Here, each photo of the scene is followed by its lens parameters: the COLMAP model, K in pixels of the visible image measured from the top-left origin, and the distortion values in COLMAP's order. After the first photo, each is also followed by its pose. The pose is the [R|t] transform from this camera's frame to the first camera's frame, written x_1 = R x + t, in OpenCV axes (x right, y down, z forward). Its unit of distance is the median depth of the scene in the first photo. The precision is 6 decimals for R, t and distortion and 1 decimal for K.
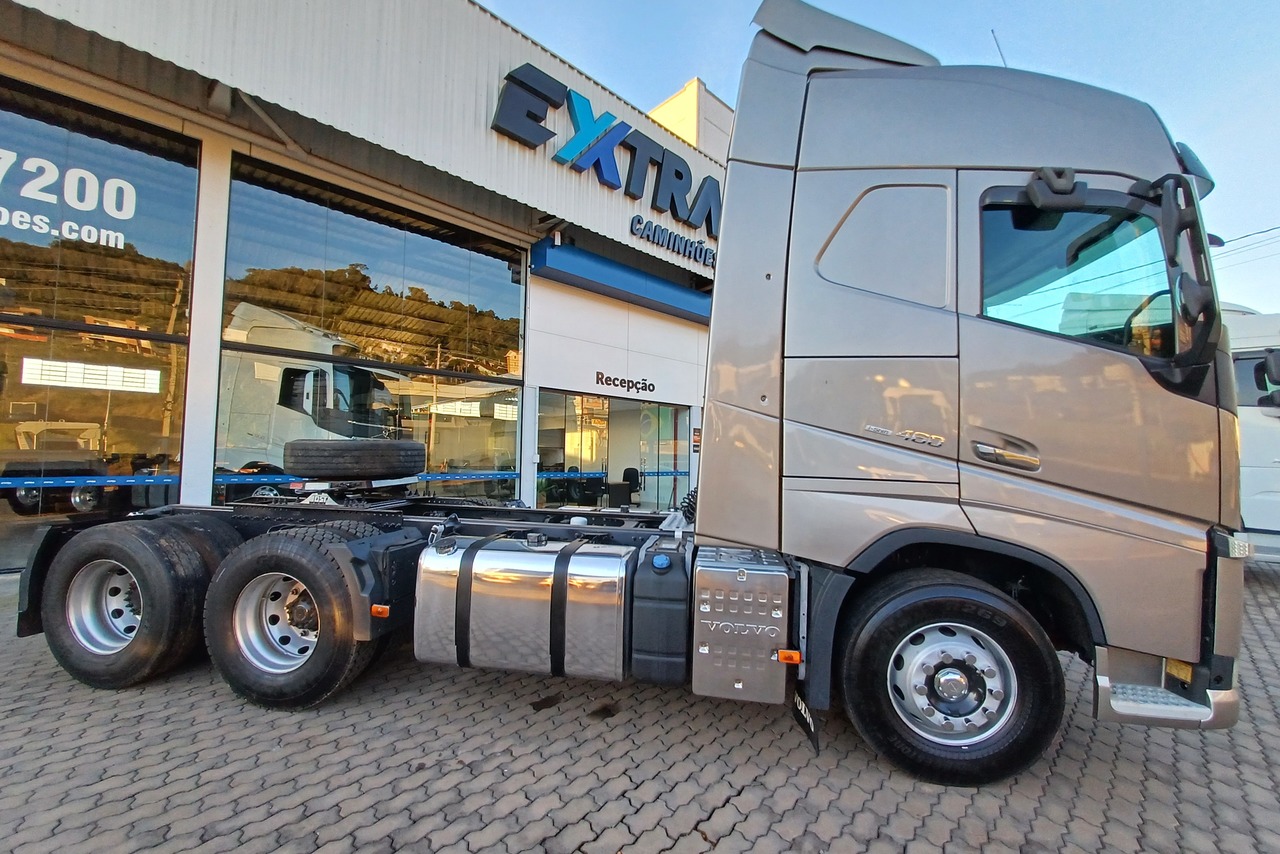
lens RADIAL K [[504.3, 0, 645.9], [0, 504.3, 438.3], [0, 0, 1]] dist [-0.006156, -0.000017]
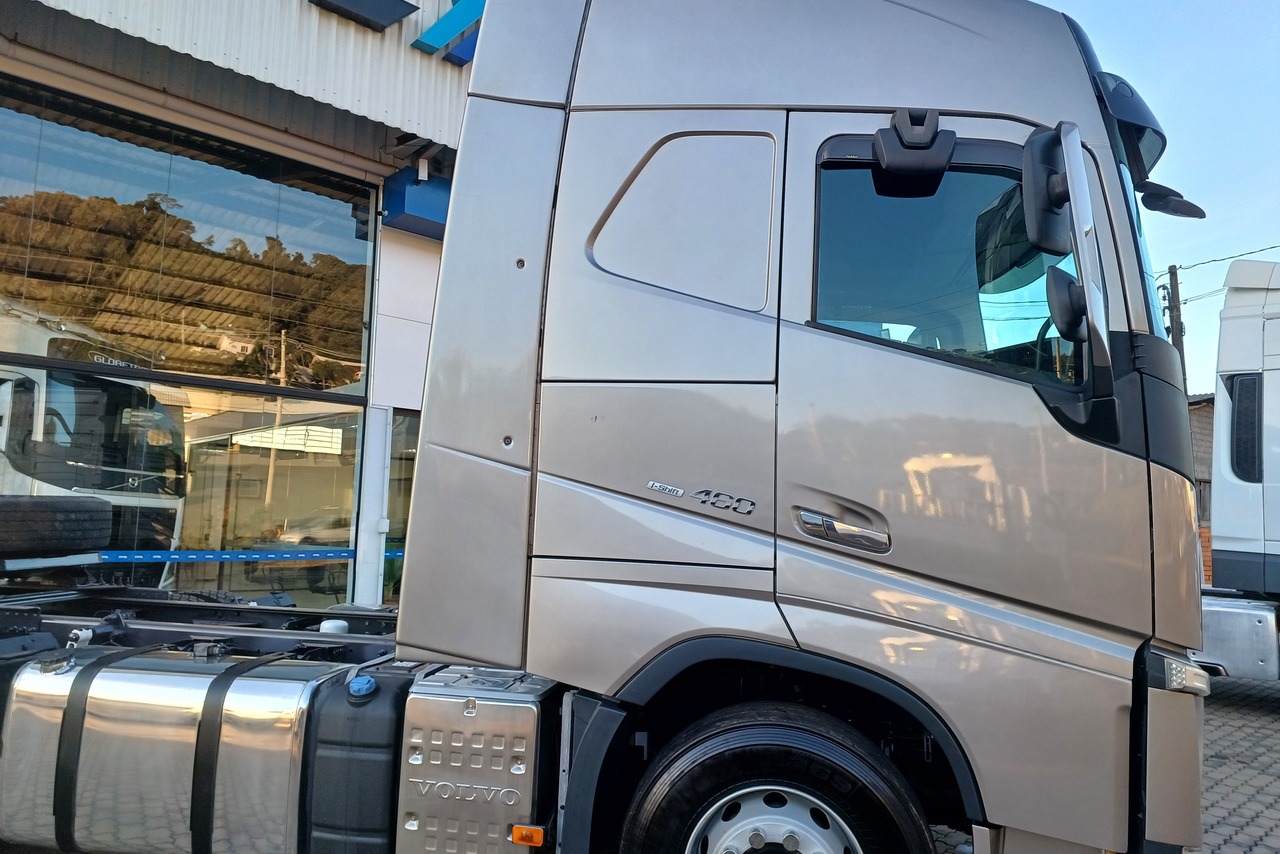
lens RADIAL K [[865.9, 0, 640.0], [0, 865.9, 427.0], [0, 0, 1]] dist [0.055959, -0.086291]
pose [[0.999778, 0.006000, -0.020189, 0.430617], [-0.007471, 0.997262, -0.073574, -0.012701], [0.019692, 0.073709, 0.997085, -0.159125]]
